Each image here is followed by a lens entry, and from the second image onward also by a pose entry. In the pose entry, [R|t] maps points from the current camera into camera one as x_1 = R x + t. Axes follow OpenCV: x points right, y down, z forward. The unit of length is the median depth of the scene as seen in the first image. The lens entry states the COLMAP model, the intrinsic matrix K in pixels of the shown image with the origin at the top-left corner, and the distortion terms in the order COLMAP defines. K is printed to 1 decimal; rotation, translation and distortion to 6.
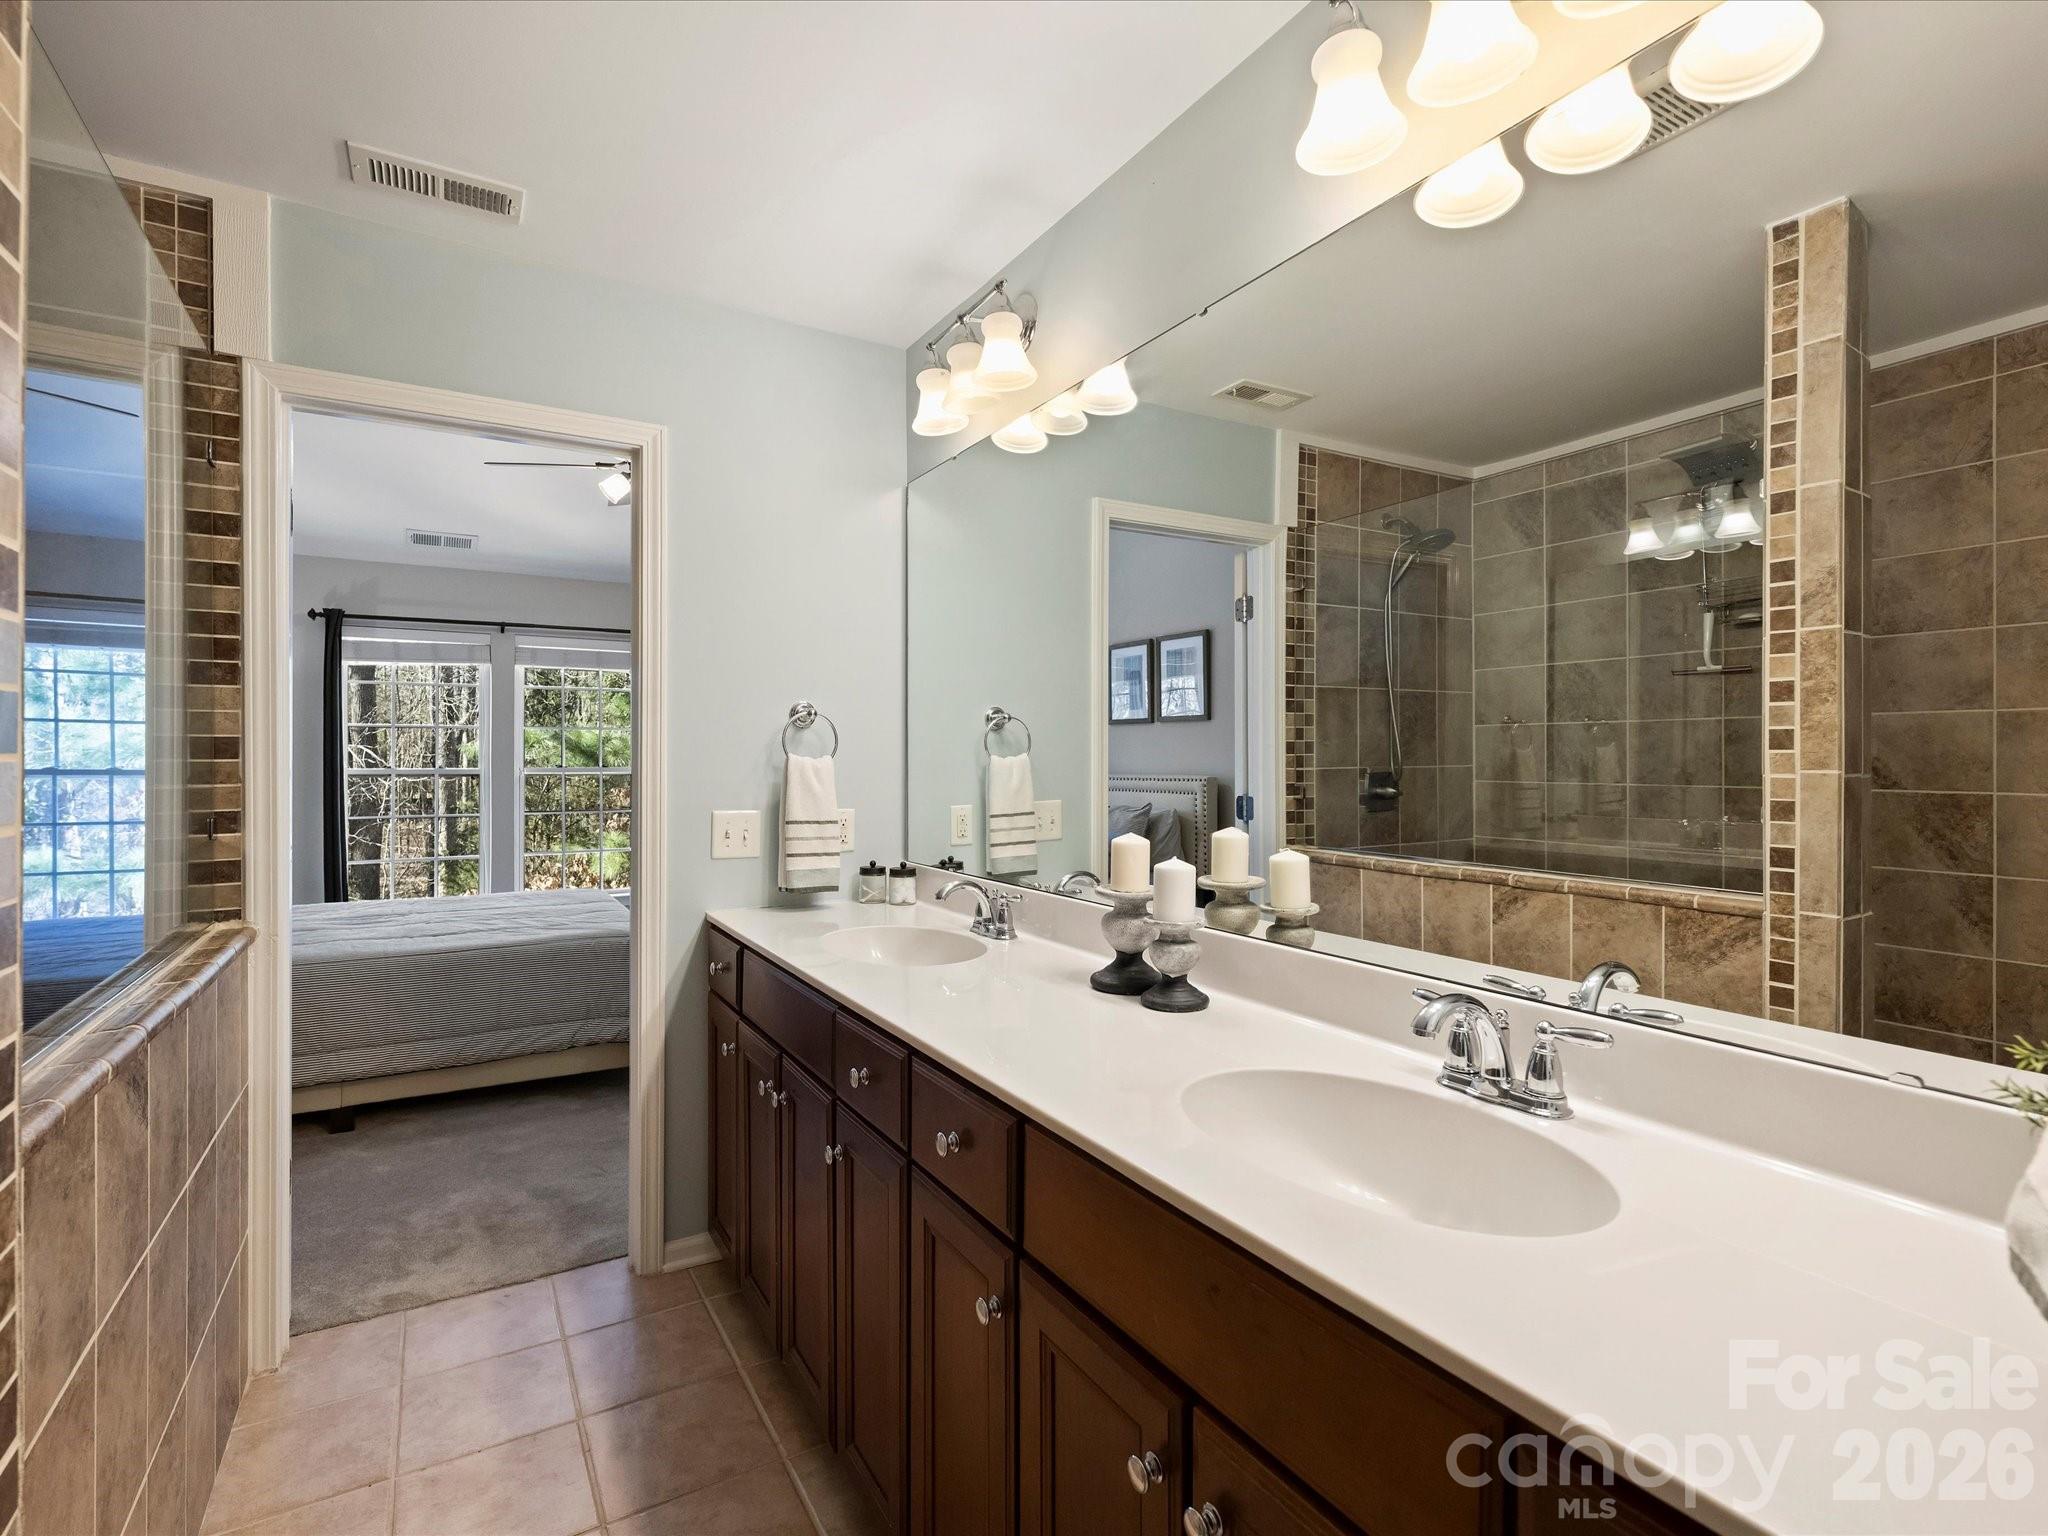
lens RADIAL K [[979.0, 0, 1029.5], [0, 979.0, 756.5], [0, 0, 1]] dist [0.001094, -0.000850]
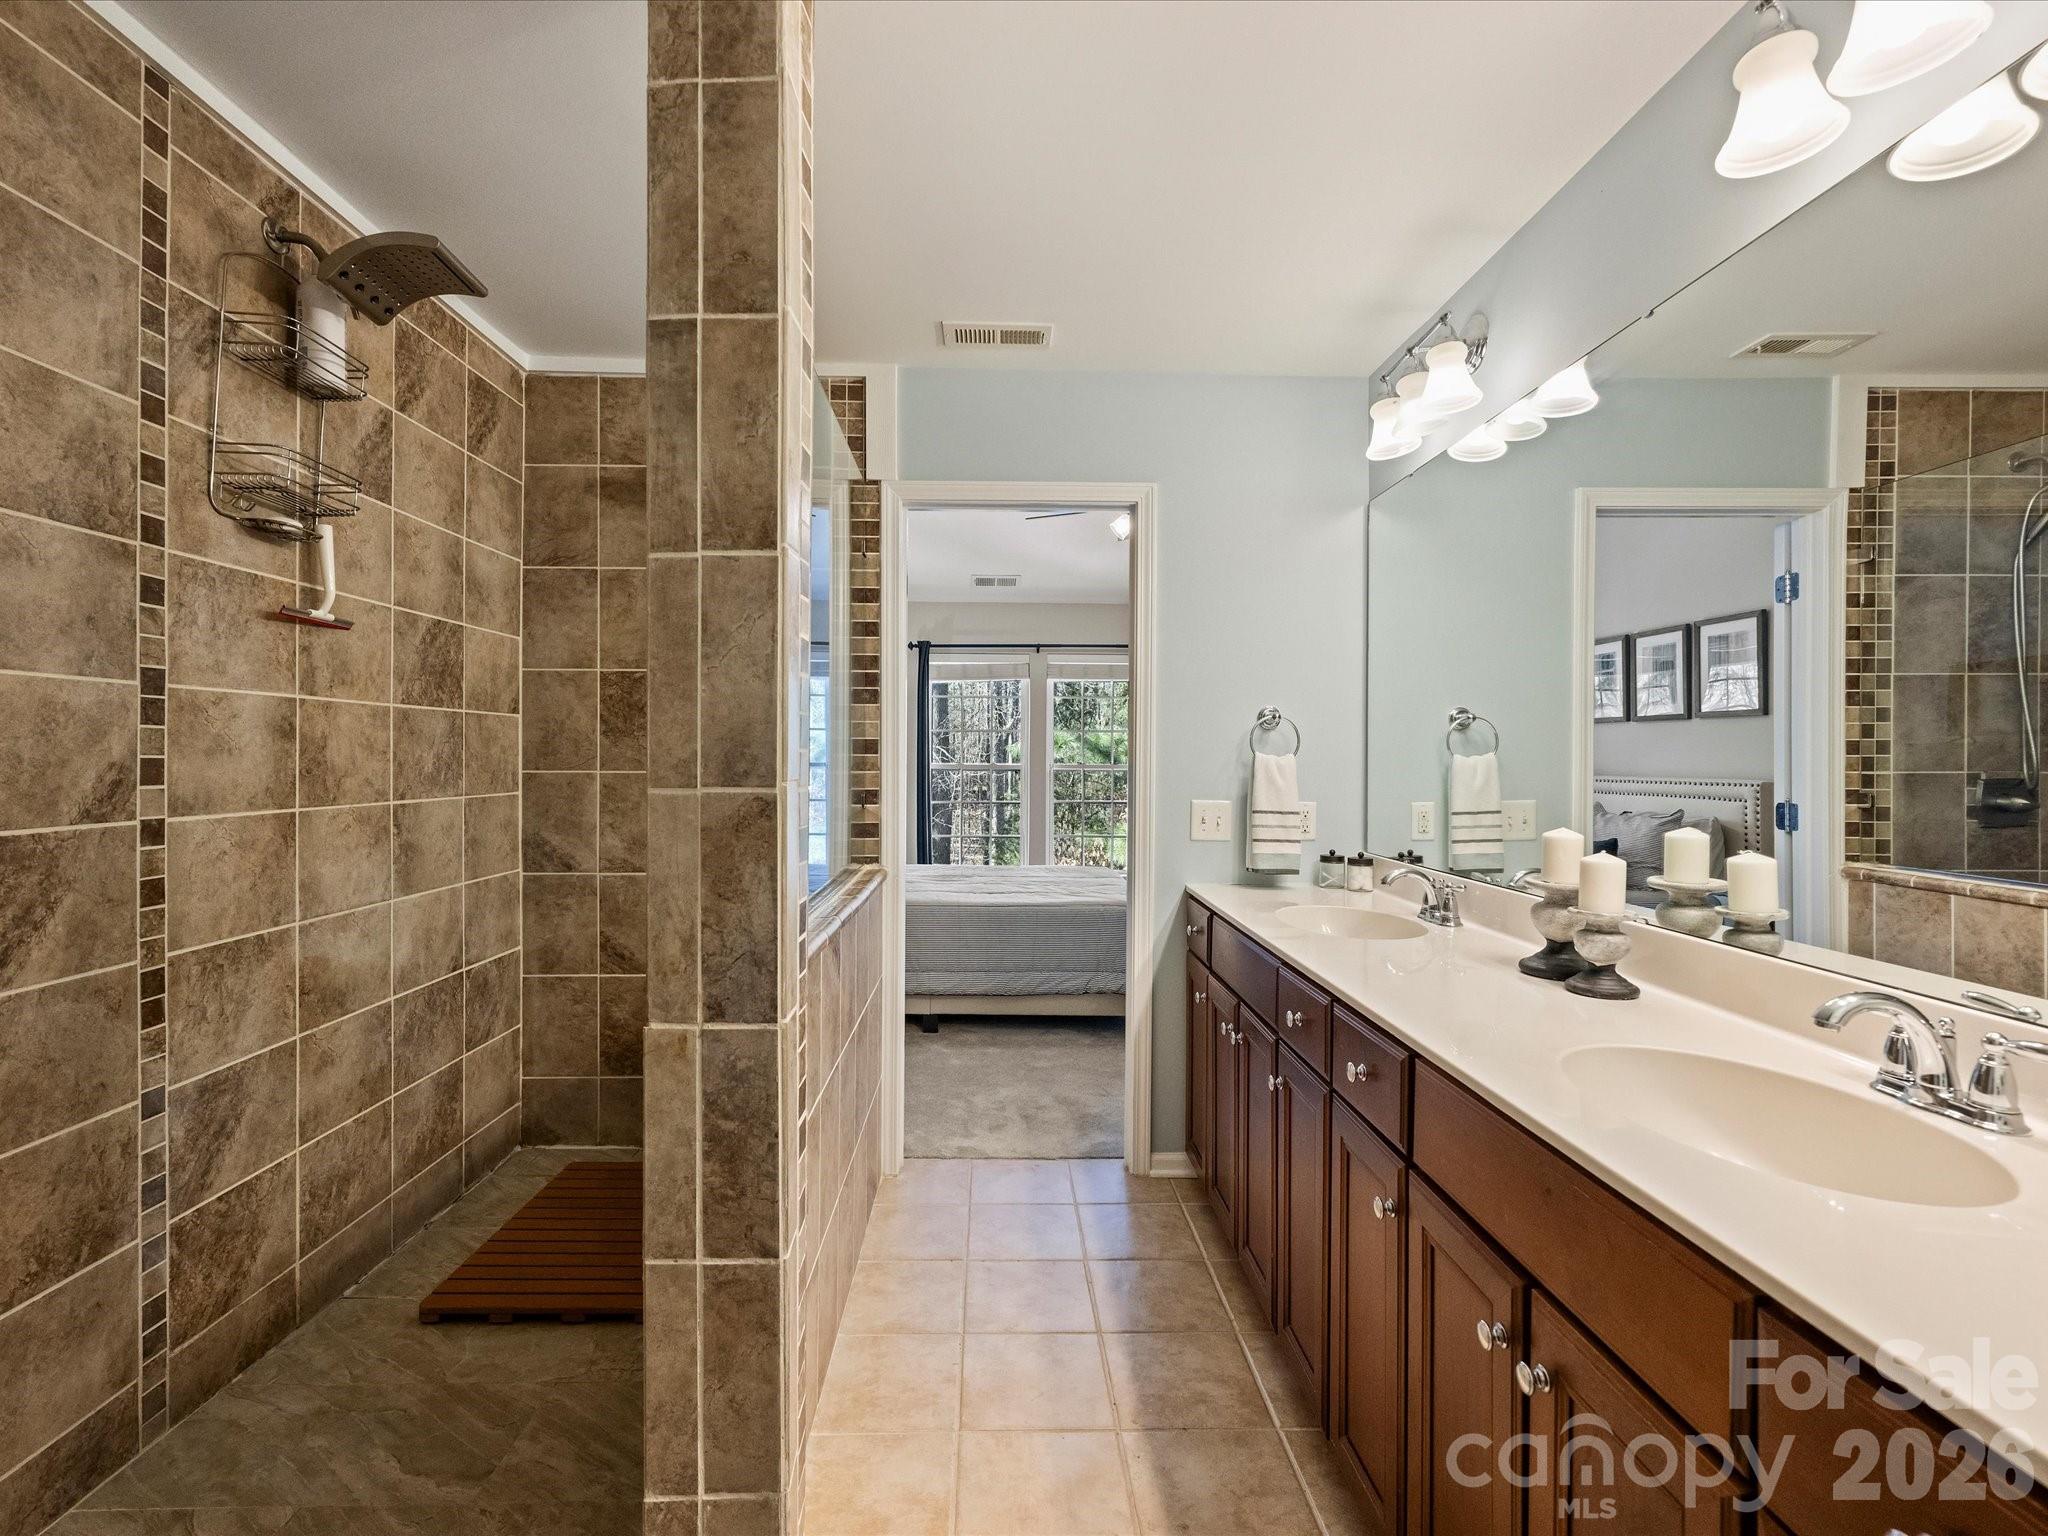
lens RADIAL K [[979.0, 0, 1019.8], [0, 979.0, 761.5], [0, 0, 1]] dist [0.001094, -0.000850]
pose [[0.871256, 0.007232, -0.490776, 0.093659], [-0.005160, 0.999971, 0.005574, 0.003858], [0.490802, -0.002324, 0.871268, -0.166995]]
